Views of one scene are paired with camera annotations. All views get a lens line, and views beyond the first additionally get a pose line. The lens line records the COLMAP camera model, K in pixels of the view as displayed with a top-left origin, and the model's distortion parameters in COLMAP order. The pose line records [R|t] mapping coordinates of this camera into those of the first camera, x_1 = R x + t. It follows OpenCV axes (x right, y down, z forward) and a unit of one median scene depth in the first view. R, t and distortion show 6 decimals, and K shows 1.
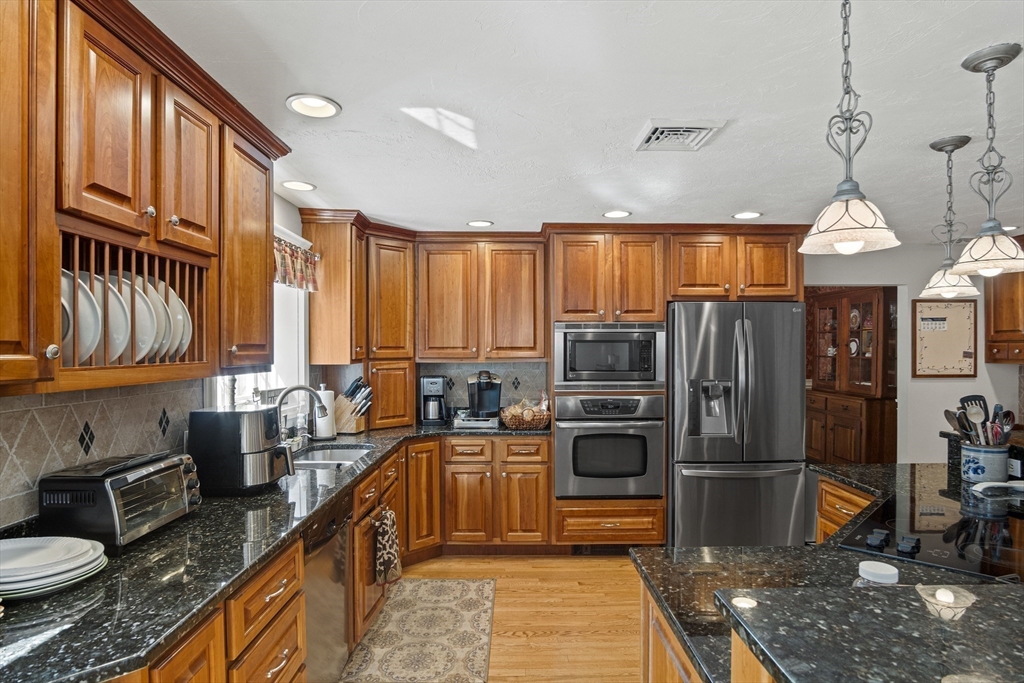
lens RADIAL K [[562.3, 0, 512.7], [0, 562.3, 355.6], [0, 0, 1]] dist [-0.028193, 0.003001]
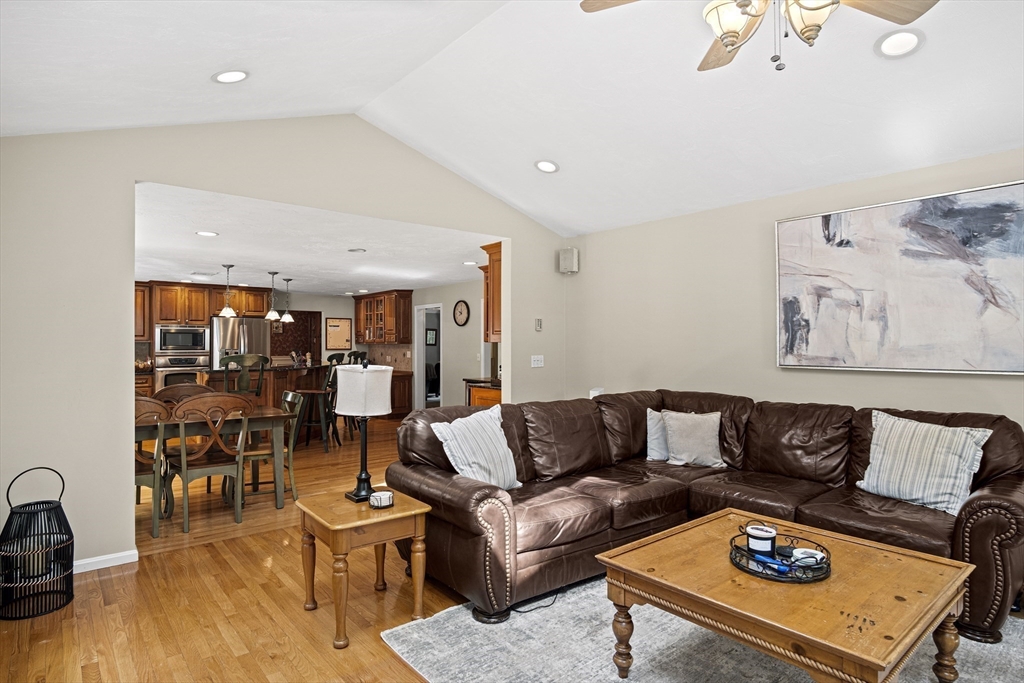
lens RADIAL K [[562.3, 0, 511.8], [0, 562.3, 341.2], [0, 0, 1]] dist [-0.028193, 0.003001]
pose [[0.771648, 0.006667, 0.636015, -0.242053], [0.003448, 0.999887, -0.014664, 0.047097], [-0.636040, 0.013509, 0.771537, -1.635443]]
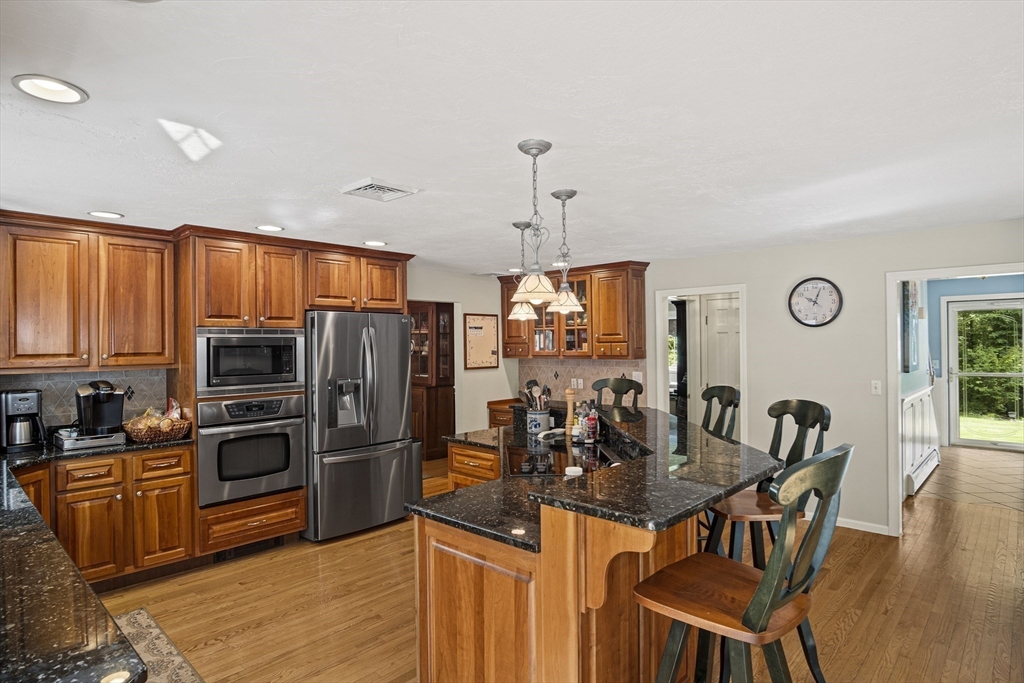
lens RADIAL K [[562.3, 0, 512.4], [0, 562.3, 342.1], [0, 0, 1]] dist [-0.028193, 0.003001]
pose [[0.689117, -0.003198, 0.724643, -0.247191], [0.016552, 0.999799, -0.011328, -0.013246], [-0.724461, 0.019800, 0.689032, -0.061428]]
